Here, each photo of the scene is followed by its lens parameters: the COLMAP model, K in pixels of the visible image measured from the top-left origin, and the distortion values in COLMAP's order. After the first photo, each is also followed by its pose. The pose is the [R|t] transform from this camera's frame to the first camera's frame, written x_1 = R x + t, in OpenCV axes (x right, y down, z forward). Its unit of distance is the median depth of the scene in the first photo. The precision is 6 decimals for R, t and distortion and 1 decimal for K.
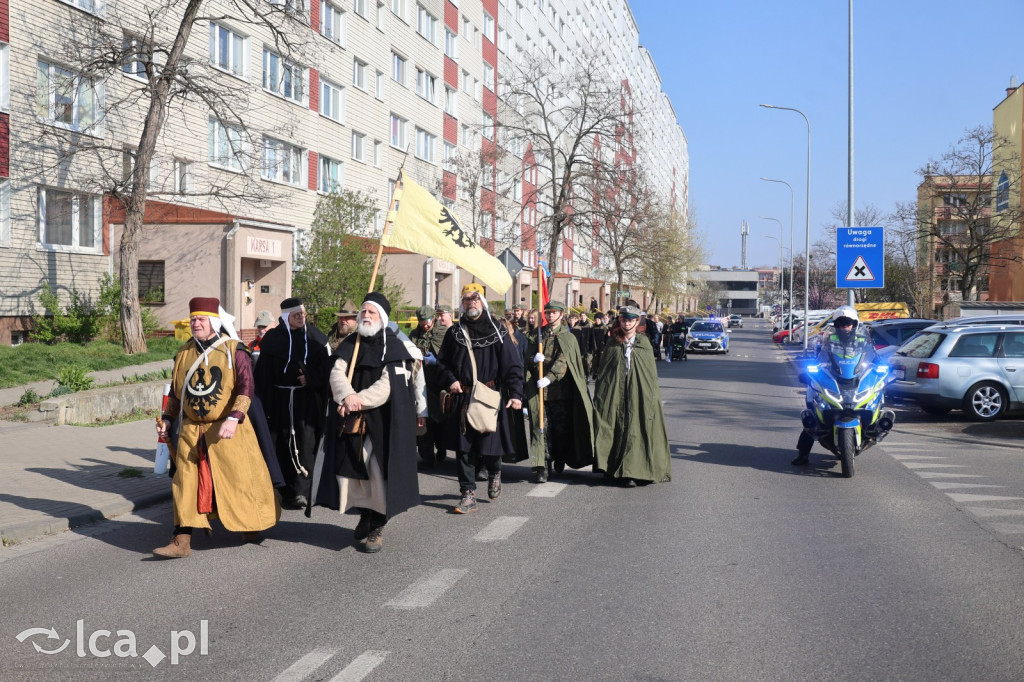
lens RADIAL K [[1016.6, 0, 512.0], [0, 1016.6, 341.0], [0, 0, 1]] dist [0.002804, -0.006541]
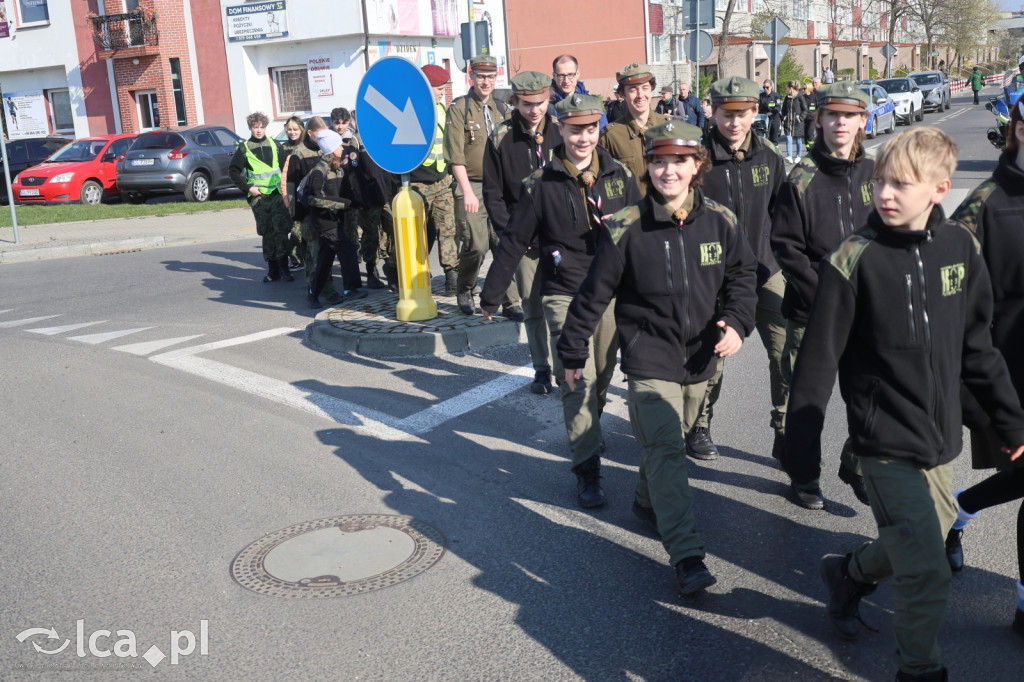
lens RADIAL K [[1096.3, 0, 512.0], [0, 1096.3, 341.0], [0, 0, 1]] dist [-0.002244, 0.006437]
pose [[0.969688, -0.037140, -0.241508, -0.063708], [0.083086, 0.979604, 0.182955, 0.008795], [0.229787, -0.197475, 0.952996, -0.383198]]
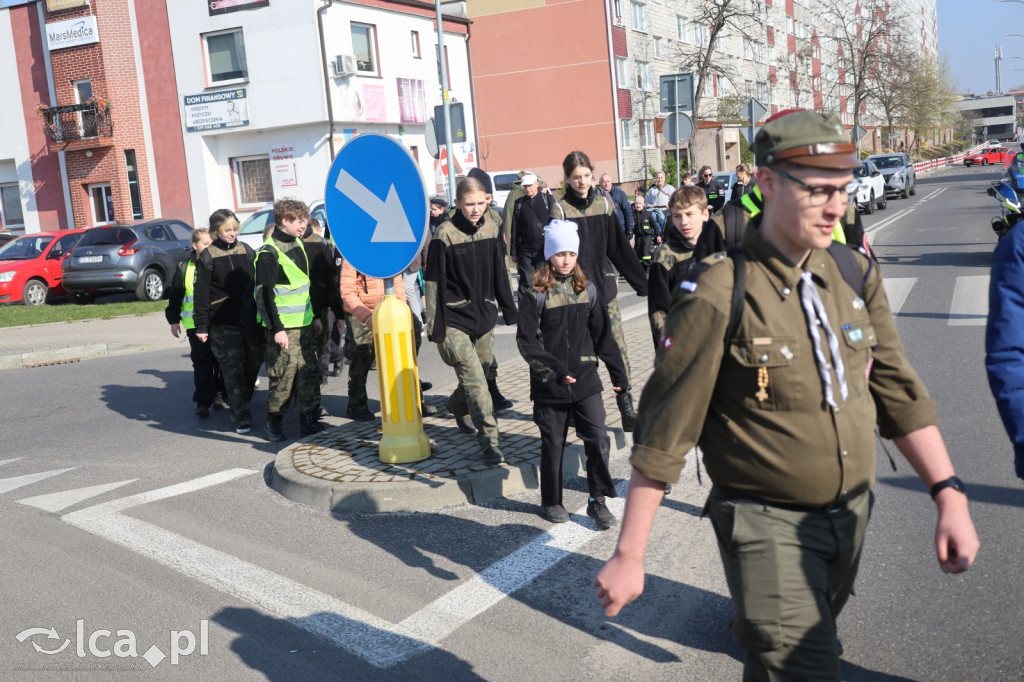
lens RADIAL K [[1096.3, 0, 512.0], [0, 1096.3, 341.0], [0, 0, 1]] dist [-0.002244, 0.006437]
pose [[0.975391, -0.075248, -0.207244, -0.071782], [0.099618, 0.988952, 0.109776, 0.007996], [0.196694, -0.127720, 0.972111, -0.363380]]
